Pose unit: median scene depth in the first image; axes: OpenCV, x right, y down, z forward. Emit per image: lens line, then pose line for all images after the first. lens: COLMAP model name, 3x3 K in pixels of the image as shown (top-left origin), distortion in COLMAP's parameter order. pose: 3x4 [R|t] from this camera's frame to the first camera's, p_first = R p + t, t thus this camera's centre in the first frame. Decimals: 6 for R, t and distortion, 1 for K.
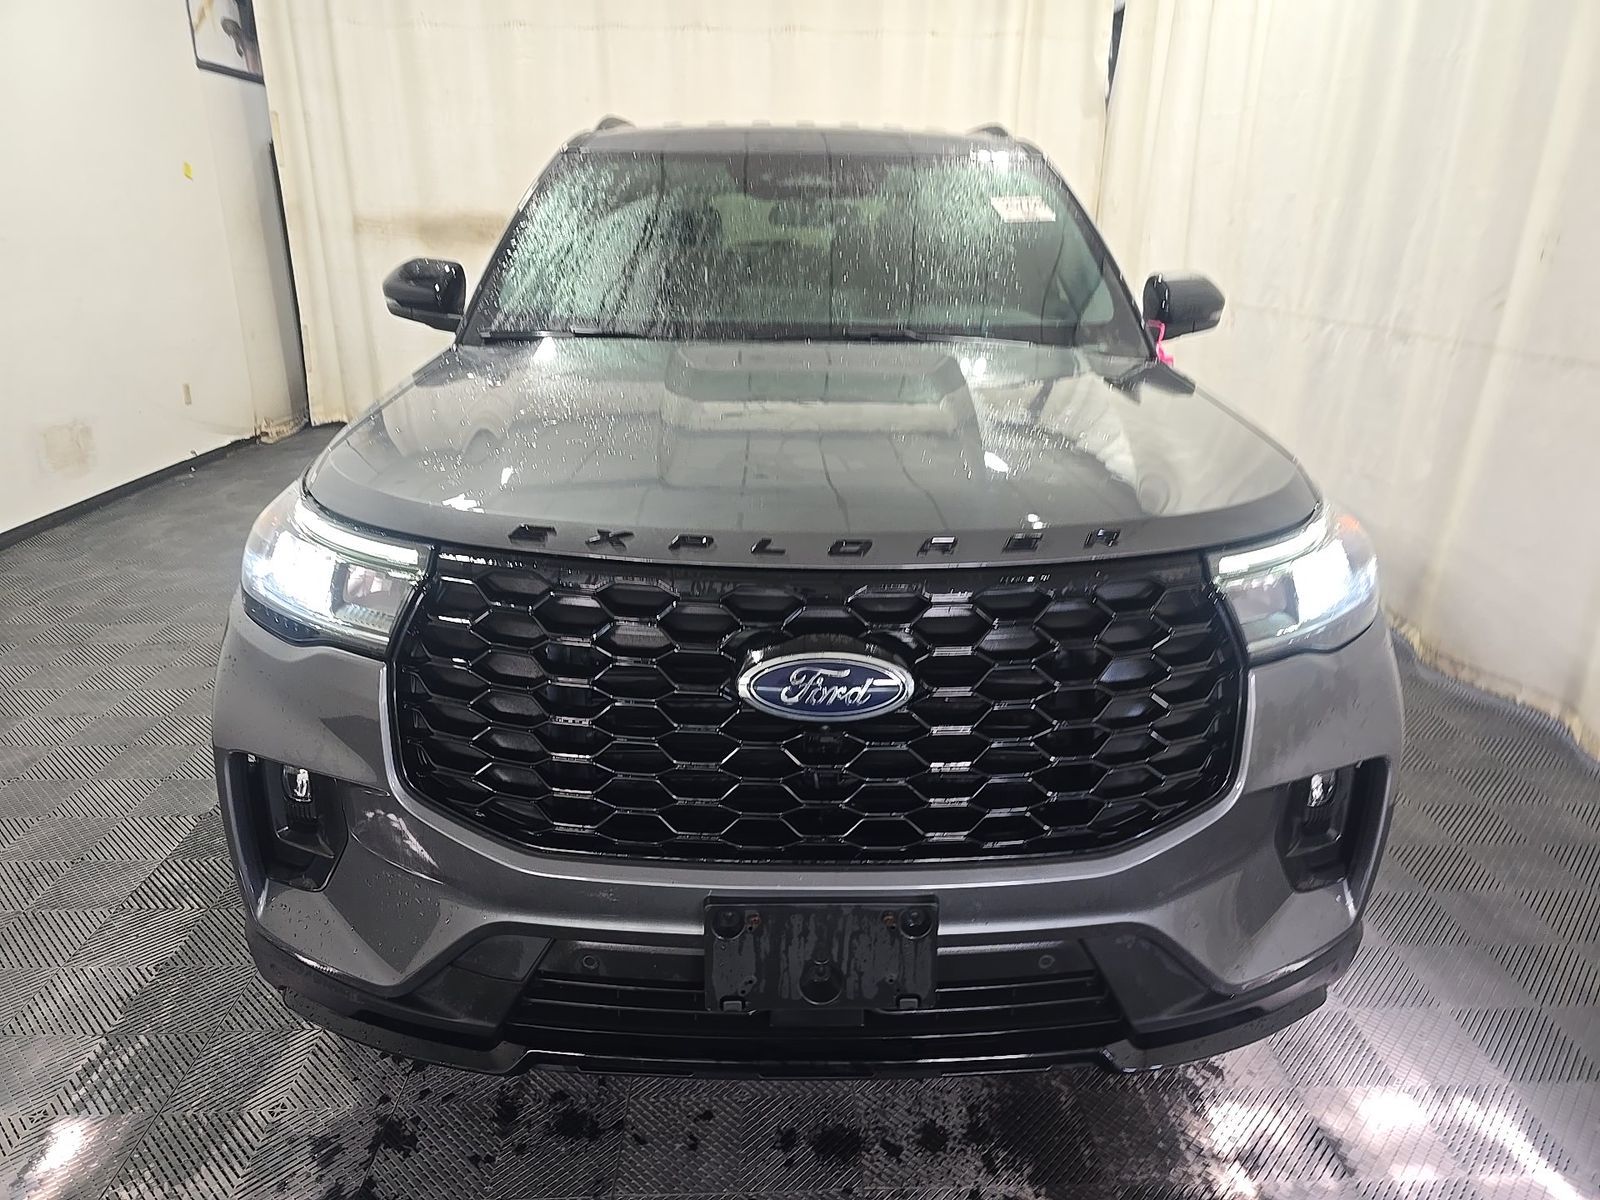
lens RADIAL K [[1110.3, 0, 800.0], [0, 1110.3, 600.0], [0, 0, 1]] dist [0.006093, 0.003453]
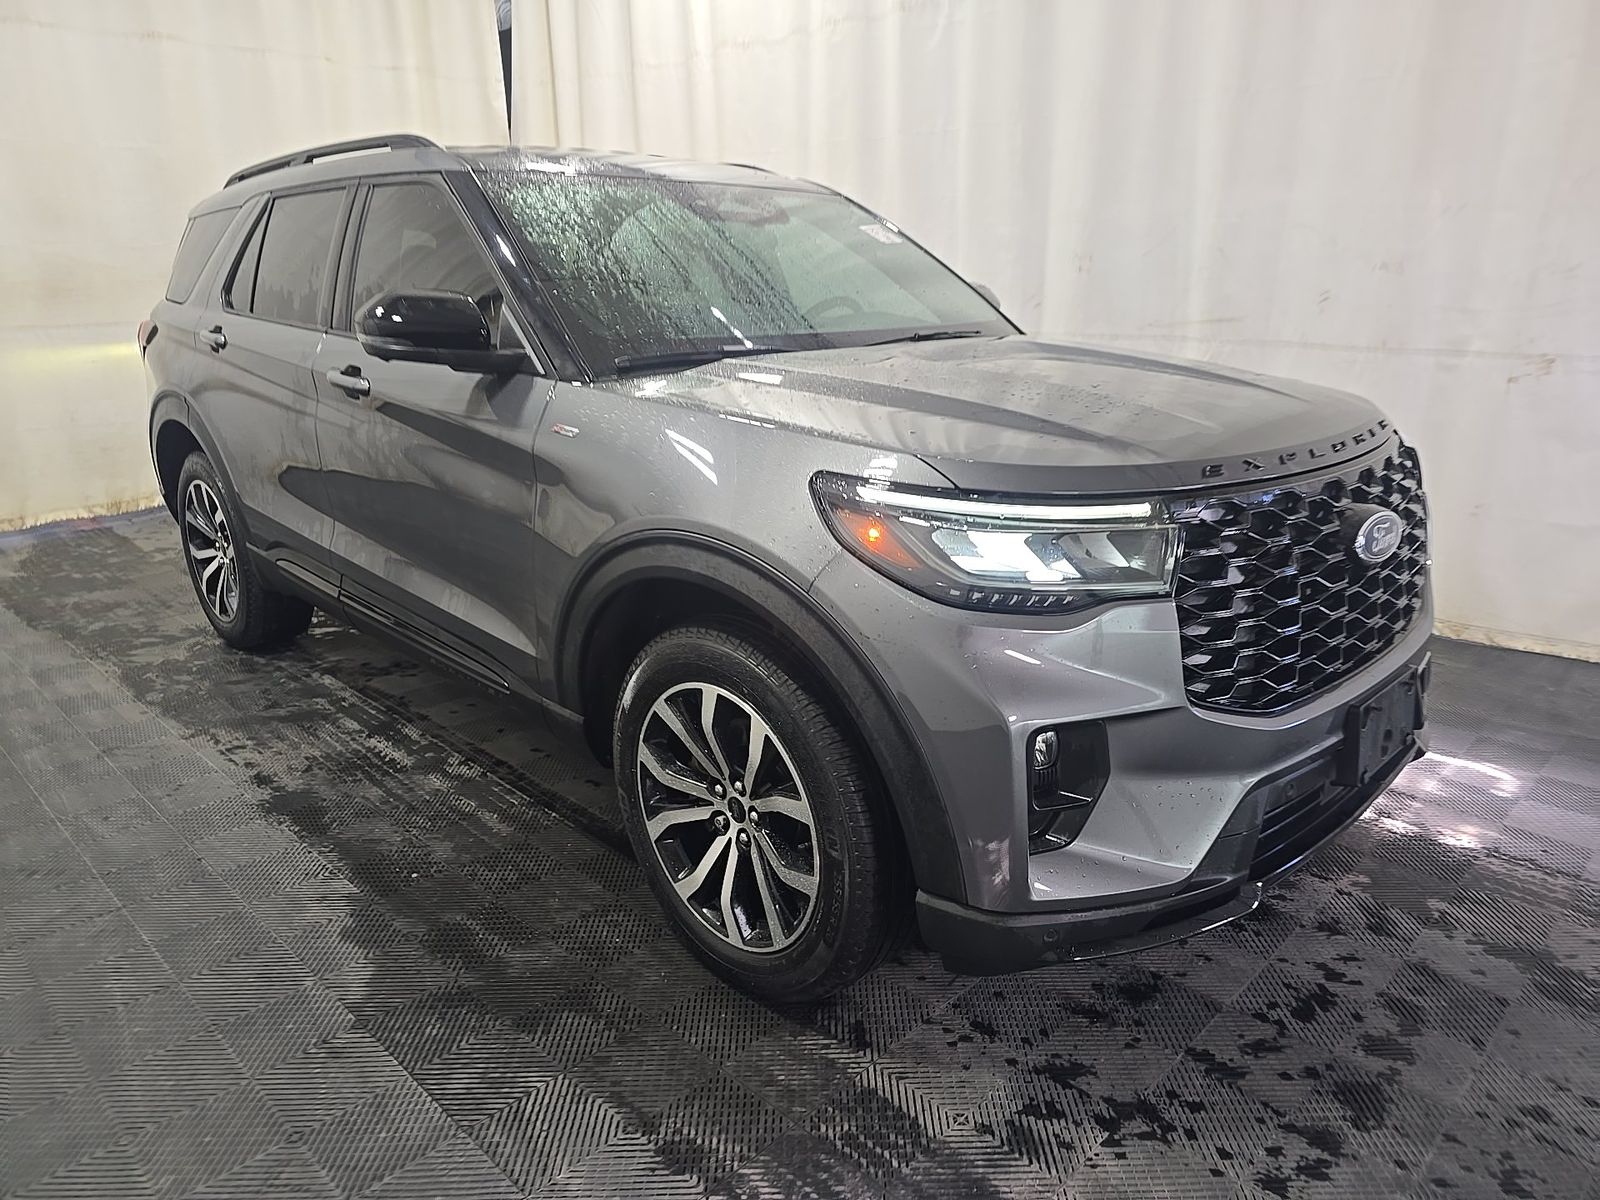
lens RADIAL K [[1110.3, 0, 800.0], [0, 1110.3, 600.0], [0, 0, 1]] dist [0.006093, 0.003453]
pose [[0.716148, -0.210668, 0.665395, -0.525828], [0.234551, 0.970556, 0.054842, -0.035635], [-0.657357, 0.116795, 0.744474, 0.141199]]
